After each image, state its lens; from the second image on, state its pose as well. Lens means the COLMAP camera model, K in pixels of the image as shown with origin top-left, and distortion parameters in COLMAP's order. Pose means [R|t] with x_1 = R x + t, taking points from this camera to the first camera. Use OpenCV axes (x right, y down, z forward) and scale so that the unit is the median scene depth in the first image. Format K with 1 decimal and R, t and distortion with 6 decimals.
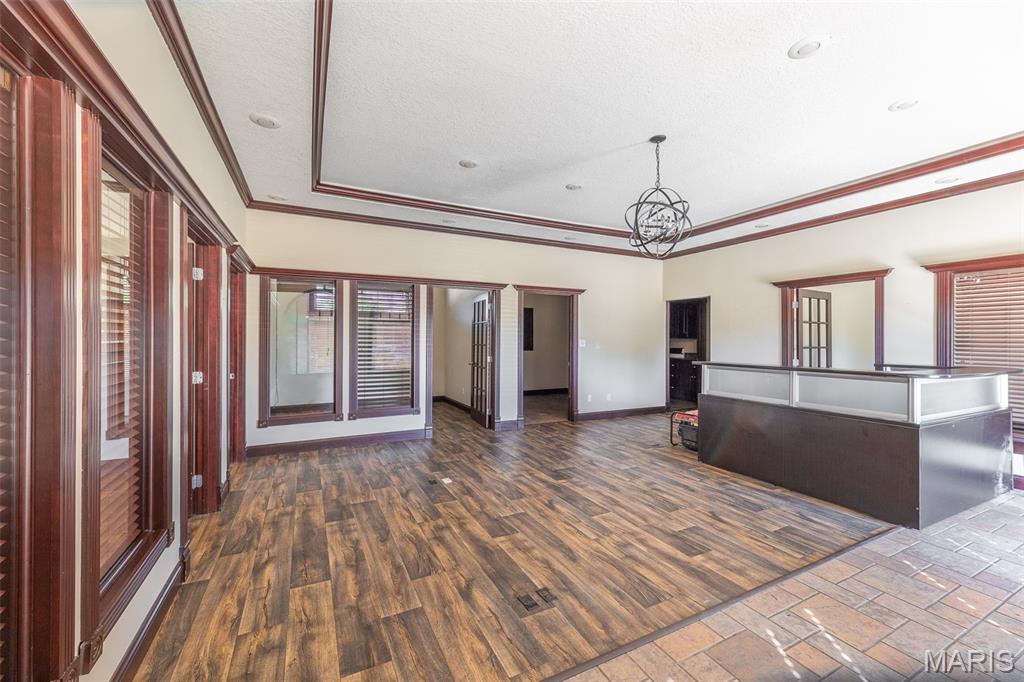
lens RADIAL K [[405.8, 0, 540.5], [0, 405.8, 349.4], [0, 0, 1]] dist [-0.002651, -0.000098]
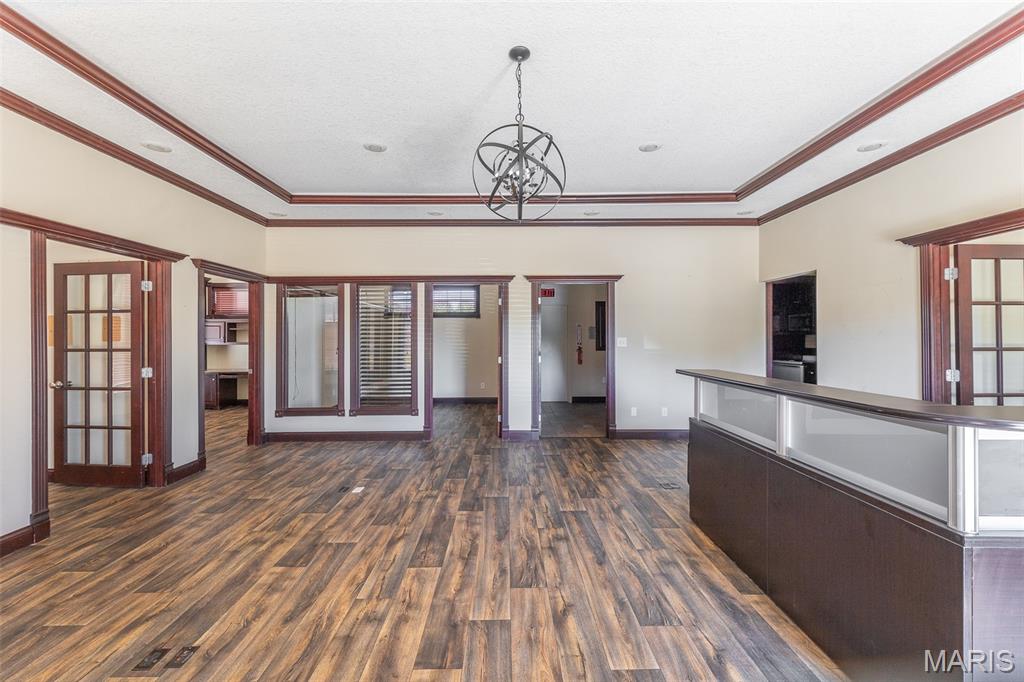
lens RADIAL K [[422.6, 0, 506.4], [0, 422.6, 328.5], [0, 0, 1]] dist [0.004384, 0.000039]
pose [[0.890100, -0.017692, -0.455422, 0.338690], [-0.003400, 0.998961, -0.045453, -0.002270], [0.455752, 0.042006, 0.889115, 0.179396]]
